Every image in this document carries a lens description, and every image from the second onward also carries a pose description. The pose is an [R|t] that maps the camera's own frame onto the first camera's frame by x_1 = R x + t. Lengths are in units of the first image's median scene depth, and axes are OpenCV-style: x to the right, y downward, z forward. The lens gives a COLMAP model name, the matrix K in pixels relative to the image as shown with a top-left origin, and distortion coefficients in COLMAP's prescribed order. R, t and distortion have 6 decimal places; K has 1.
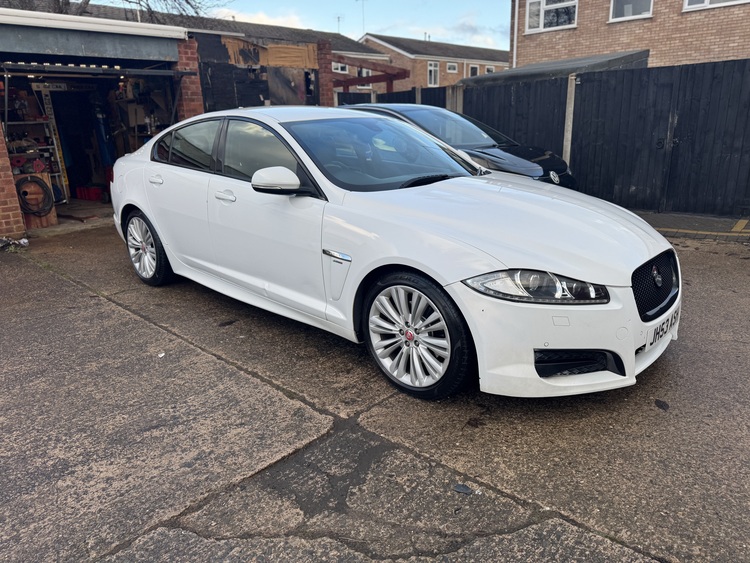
lens RADIAL K [[522.7, 0, 371.7], [0, 522.7, 280.5], [0, 0, 1]] dist [0.044472, -0.045933]
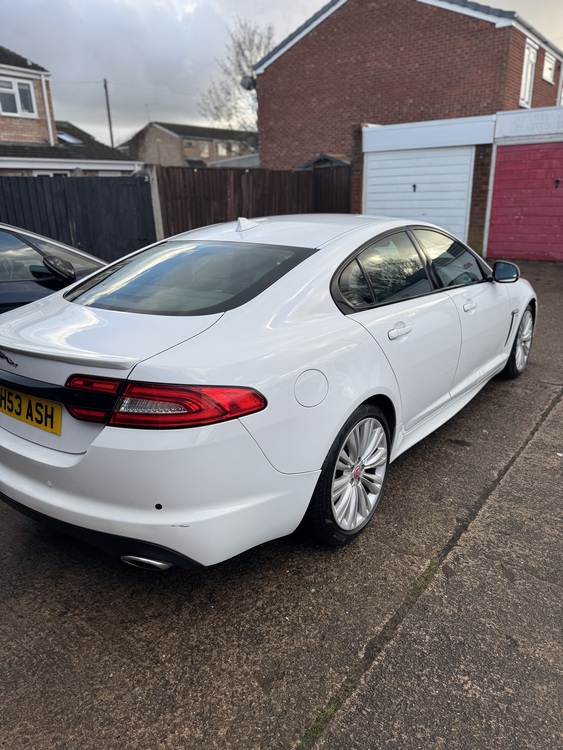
lens RADIAL K [[522.7, 0, 280.0], [0, 522.7, 374.6], [0, 0, 1]] dist [0.044472, -0.045933]
pose [[-0.102182, -0.271551, 0.956984, -0.675546], [0.323958, 0.900492, 0.290111, -0.247817], [-0.940537, 0.339667, -0.004043, 0.771272]]
